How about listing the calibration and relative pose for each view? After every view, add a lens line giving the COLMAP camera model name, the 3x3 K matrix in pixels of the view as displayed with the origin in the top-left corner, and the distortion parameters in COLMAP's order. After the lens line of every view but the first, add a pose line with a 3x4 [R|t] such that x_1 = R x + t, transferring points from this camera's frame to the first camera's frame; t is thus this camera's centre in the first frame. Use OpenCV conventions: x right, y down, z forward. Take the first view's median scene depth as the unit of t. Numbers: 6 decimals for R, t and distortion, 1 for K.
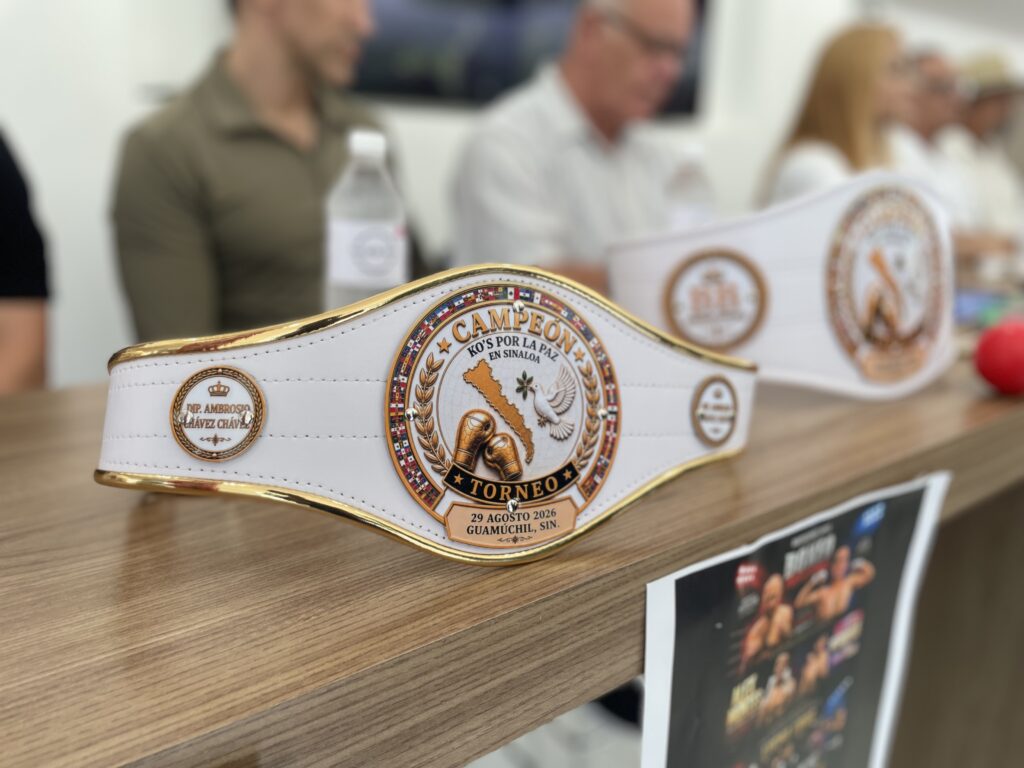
lens RADIAL K [[793.4, 0, 512.0], [0, 793.4, 384.0], [0, 0, 1]] dist [0.069380, -0.099616]
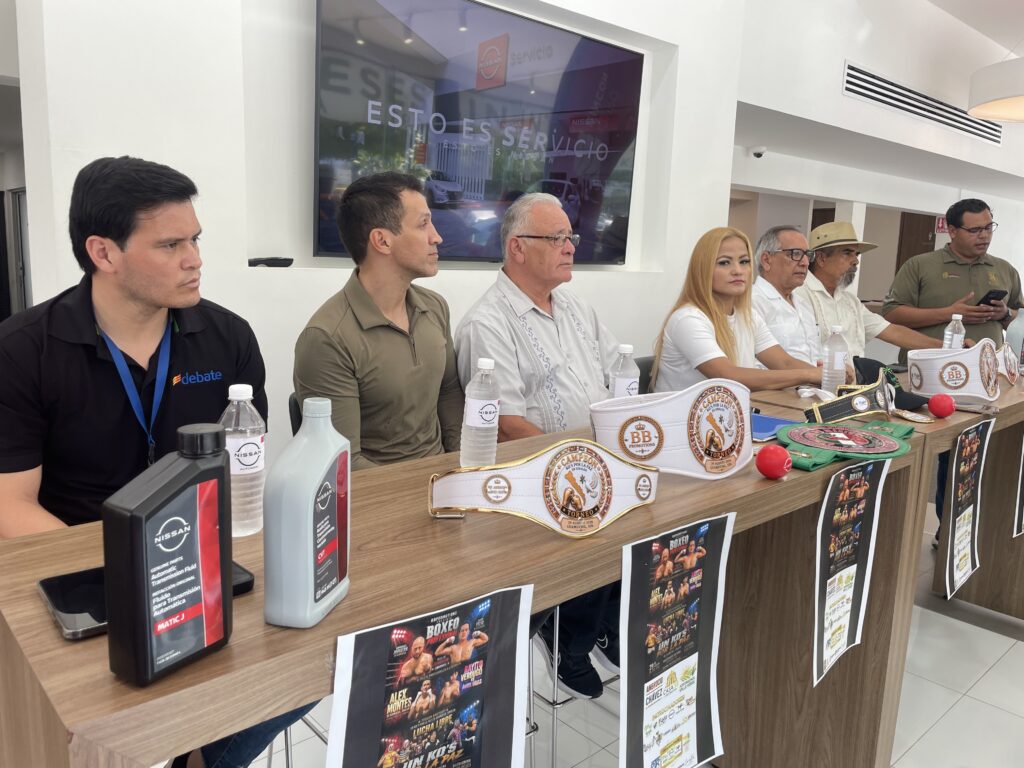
lens RADIAL K [[803.3, 0, 510.3], [0, 803.3, 382.4], [0, 0, 1]] dist [0.114469, -0.160641]
pose [[0.994920, 0.008963, 0.100272, -0.557138], [-0.000417, 0.996387, -0.084924, -0.102355], [-0.100671, 0.084451, 0.991329, -2.003496]]
